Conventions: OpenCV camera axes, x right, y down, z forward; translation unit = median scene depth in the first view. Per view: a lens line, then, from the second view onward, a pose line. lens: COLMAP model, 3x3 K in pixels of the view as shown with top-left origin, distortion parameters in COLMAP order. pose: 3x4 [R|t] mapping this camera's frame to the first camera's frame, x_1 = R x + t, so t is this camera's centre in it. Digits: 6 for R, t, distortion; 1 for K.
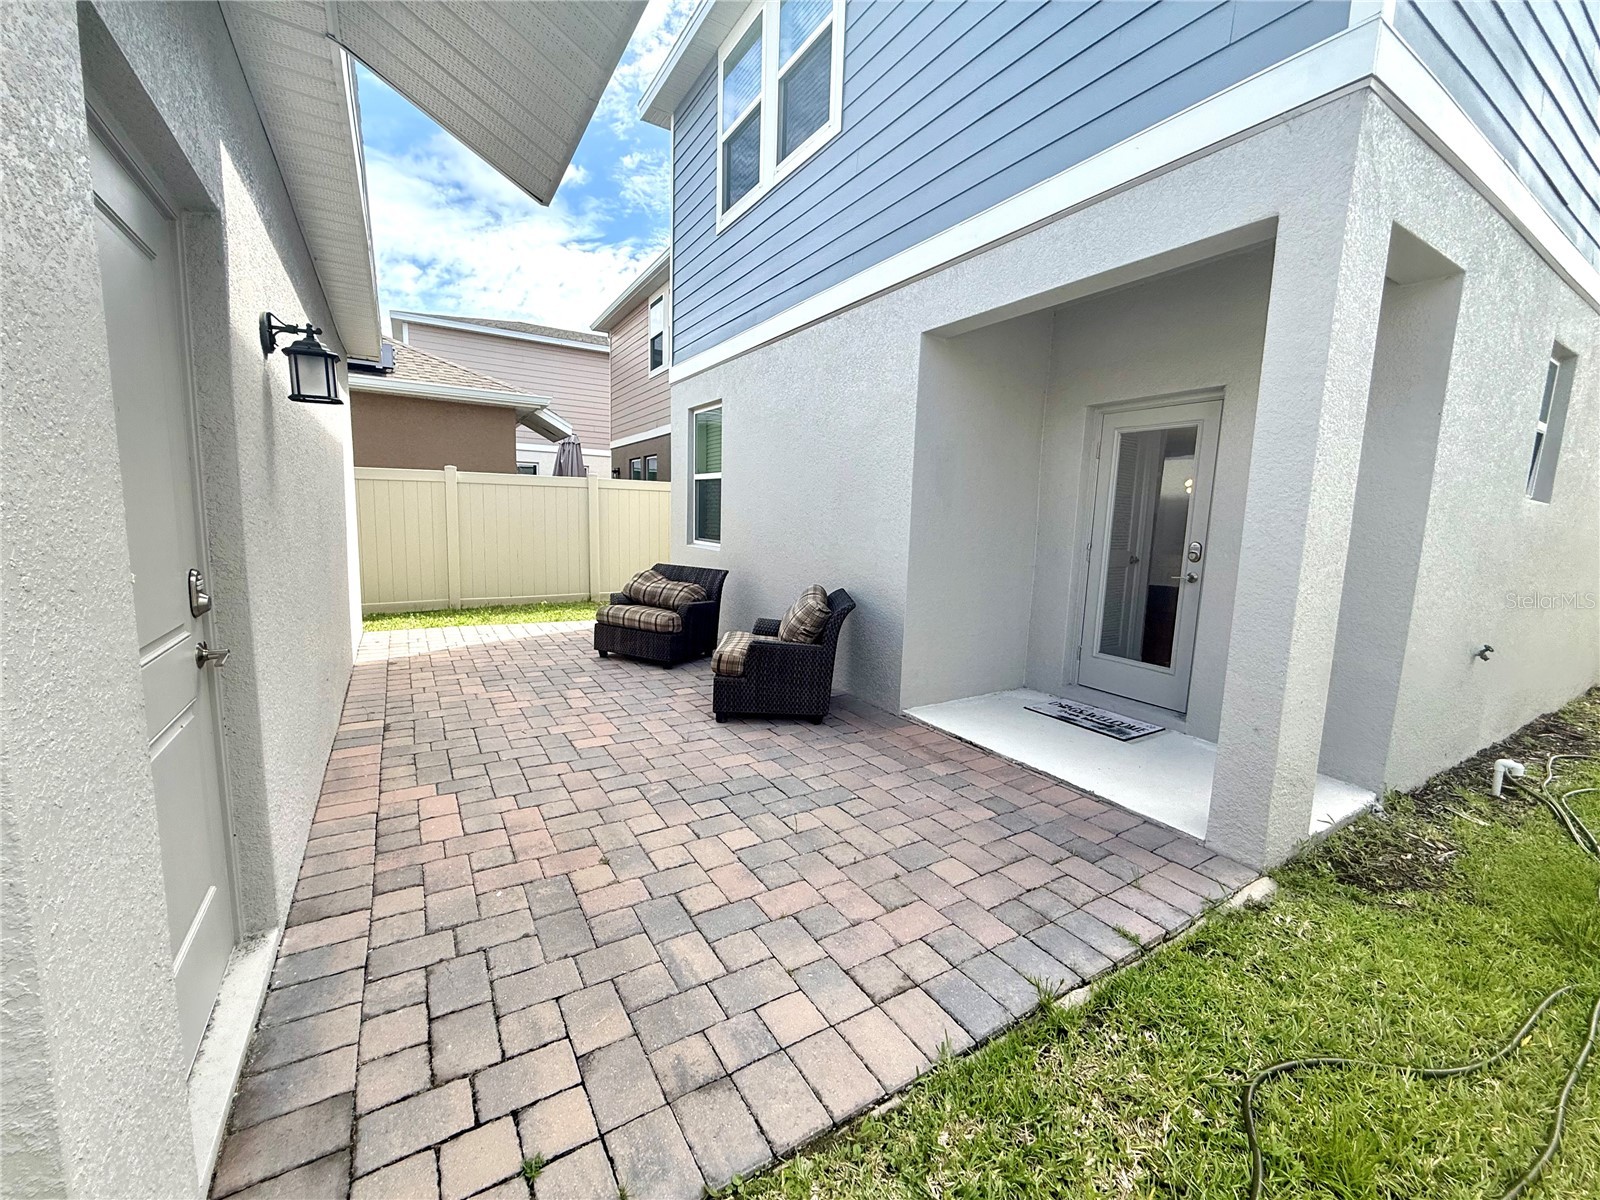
lens RADIAL K [[636.6, 0, 791.1], [0, 636.6, 595.5], [0, 0, 1]] dist [-0.003434, 0.000704]
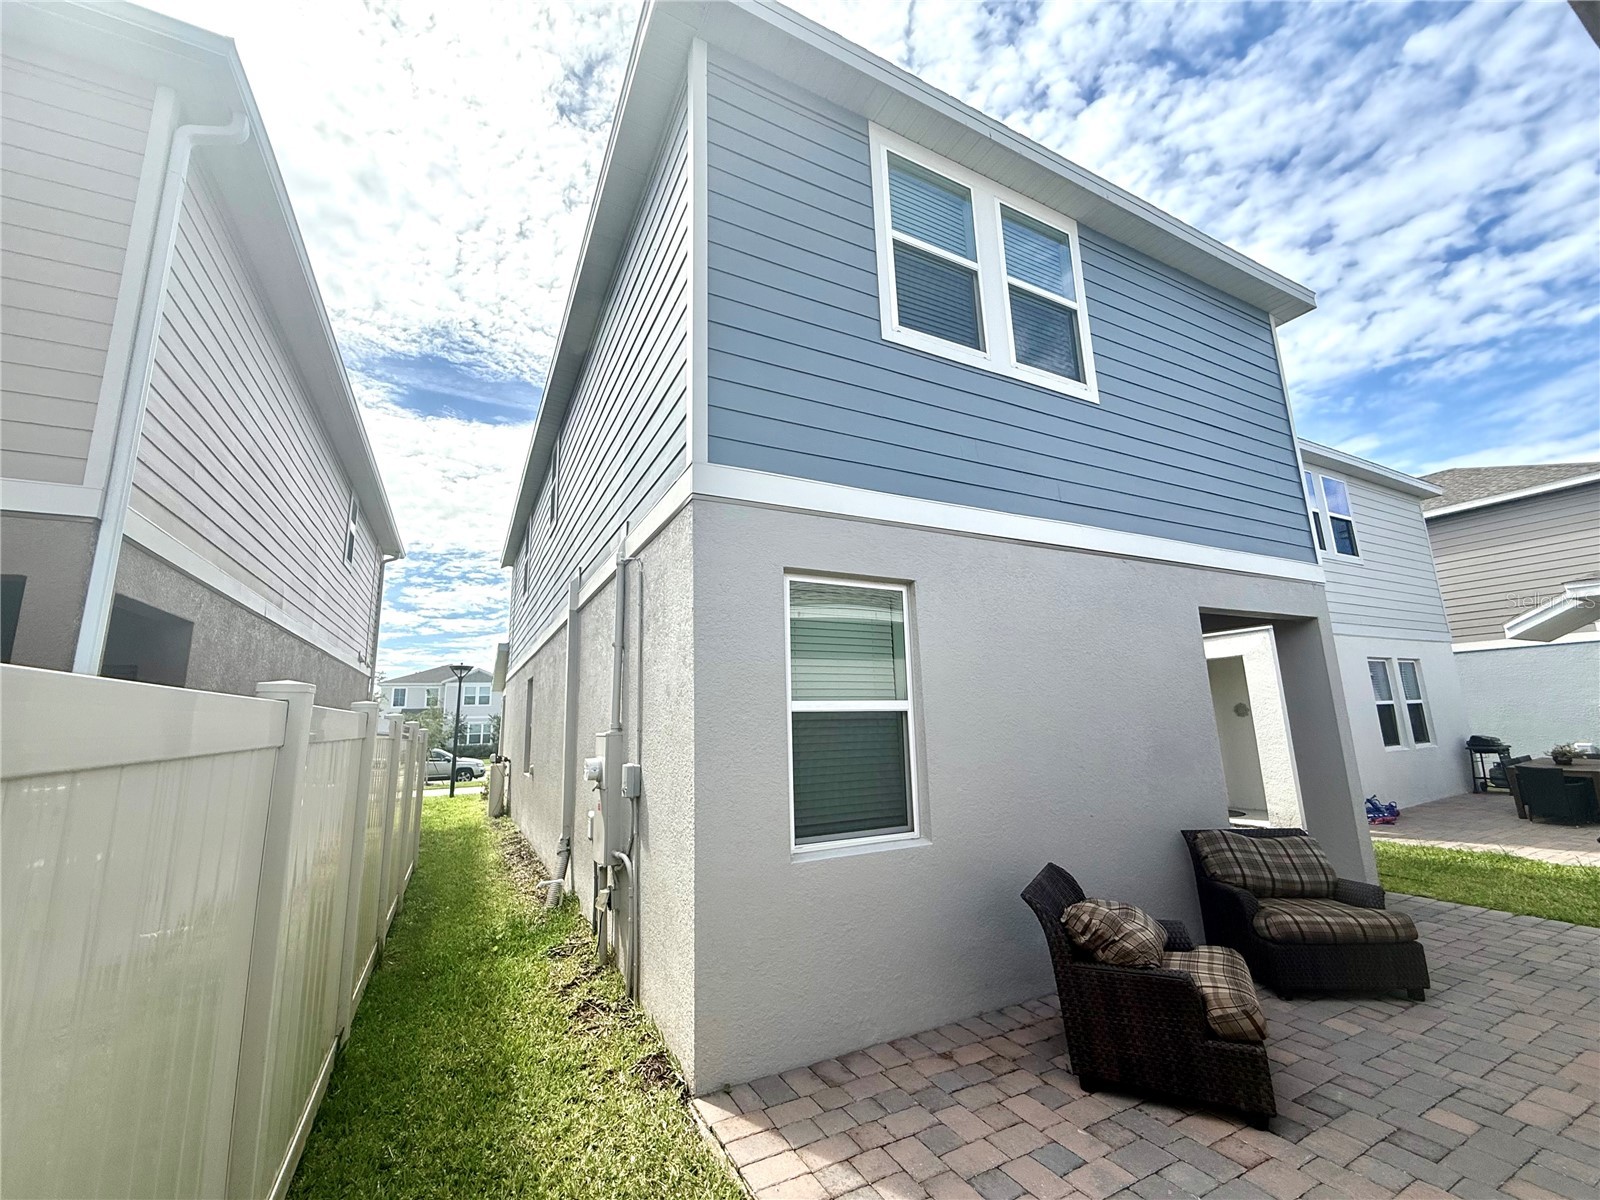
lens RADIAL K [[636.6, 0, 789.3], [0, 636.6, 599.7], [0, 0, 1]] dist [-0.003434, 0.000704]
pose [[0.077070, 0.154769, 0.984940, -1.060967], [0.156903, 0.973686, -0.165278, -0.313321], [-0.984602, 0.167278, 0.050758, 1.616279]]
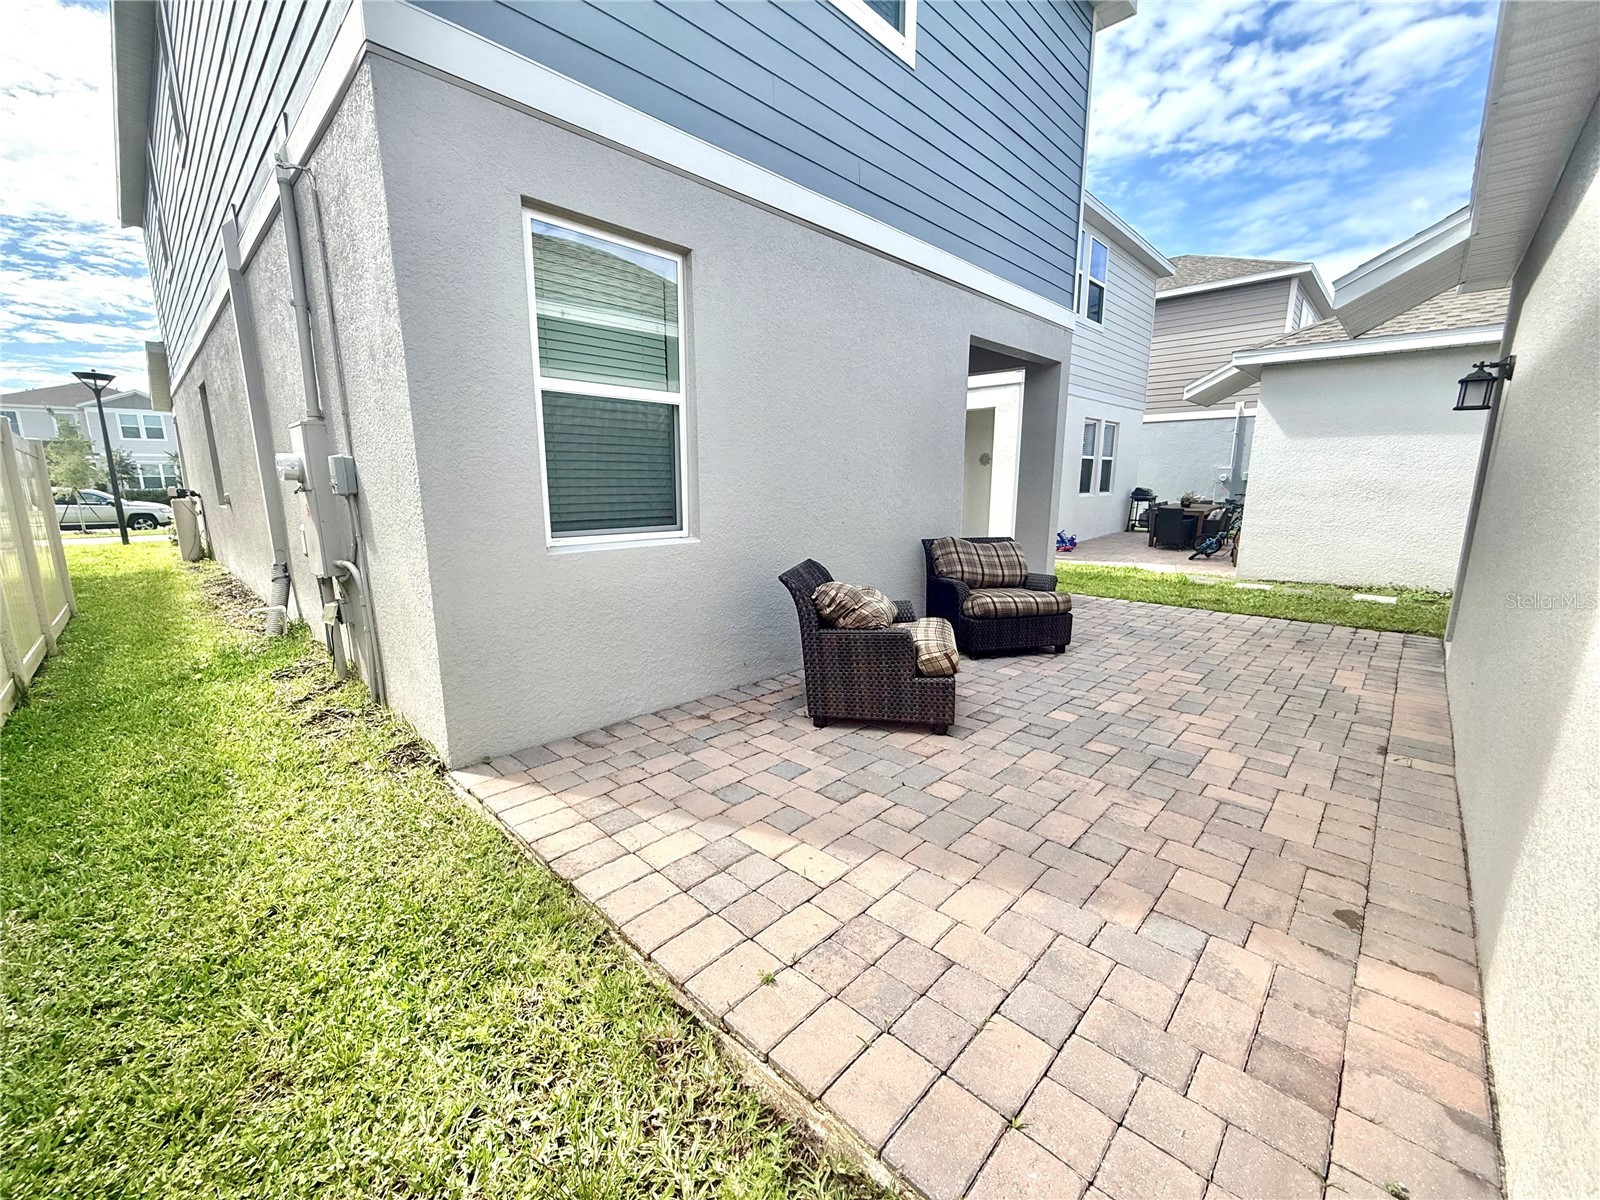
lens RADIAL K [[636.6, 0, 791.1], [0, 636.6, 603.1], [0, 0, 1]] dist [-0.003434, 0.000704]
pose [[-0.242792, -0.215732, 0.945786, -1.012644], [0.118683, 0.961029, 0.249676, -0.226813], [-0.962791, 0.172868, -0.207727, 1.600669]]
